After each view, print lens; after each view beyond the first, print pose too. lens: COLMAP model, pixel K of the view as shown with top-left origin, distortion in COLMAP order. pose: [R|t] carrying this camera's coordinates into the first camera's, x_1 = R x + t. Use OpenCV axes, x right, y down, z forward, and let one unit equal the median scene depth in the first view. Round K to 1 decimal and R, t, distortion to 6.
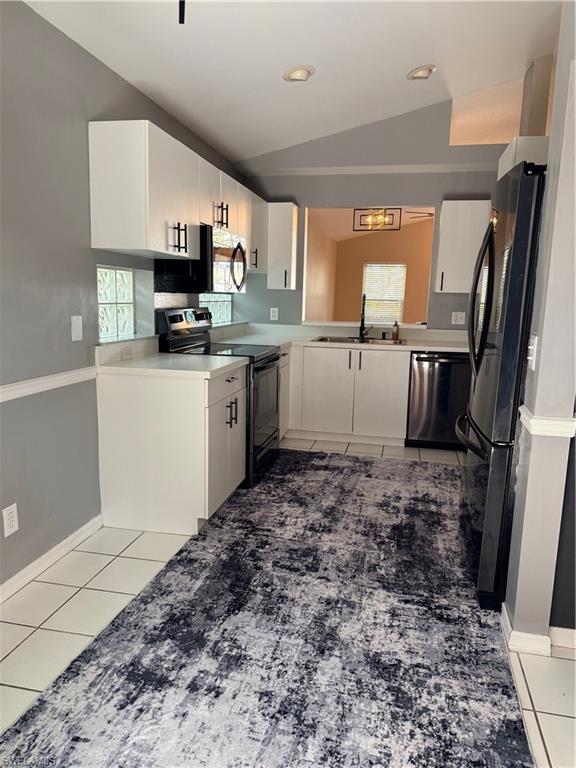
lens RADIAL K [[546.4, 0, 288.0], [0, 546.4, 384.0], [0, 0, 1]] dist [0.144703, -0.278915]
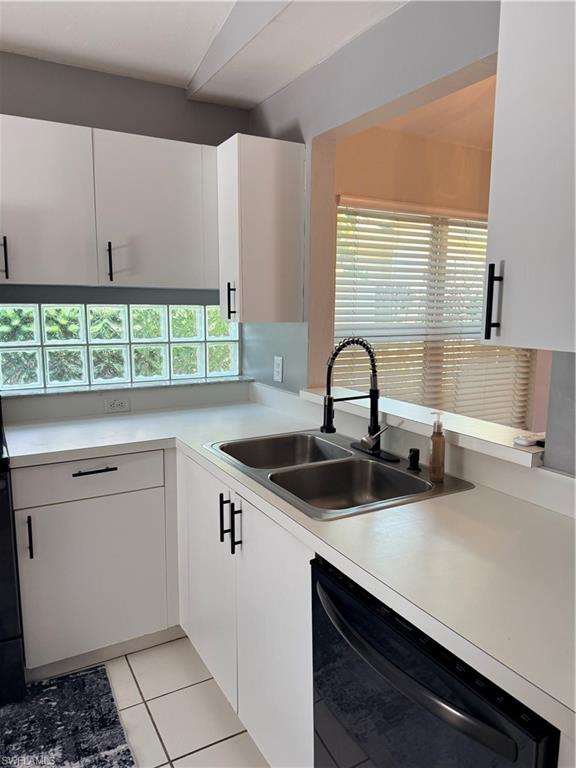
lens RADIAL K [[549.3, 0, 288.0], [0, 549.3, 384.0], [0, 0, 1]] dist [0.044811, -0.053442]
pose [[0.666097, 0.090481, -0.740357, 0.492869], [-0.112446, 0.993452, 0.020245, -0.175456], [0.737340, 0.069765, 0.671909, 0.941457]]
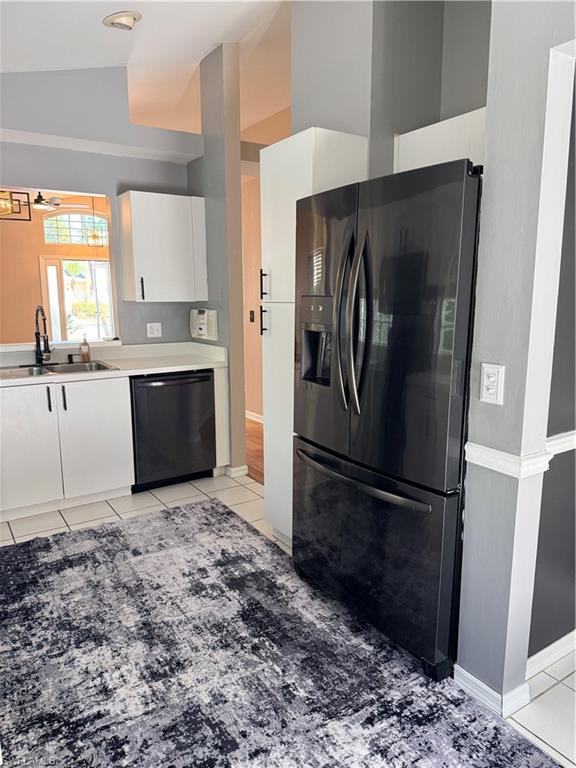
lens RADIAL K [[549.3, 0, 288.0], [0, 549.3, 384.0], [0, 0, 1]] dist [0.044811, -0.053442]
pose [[0.699035, -0.145209, 0.700189, -0.208982], [0.136956, 0.988226, 0.068213, -0.085342], [-0.701849, 0.048212, 0.710692, 0.321176]]
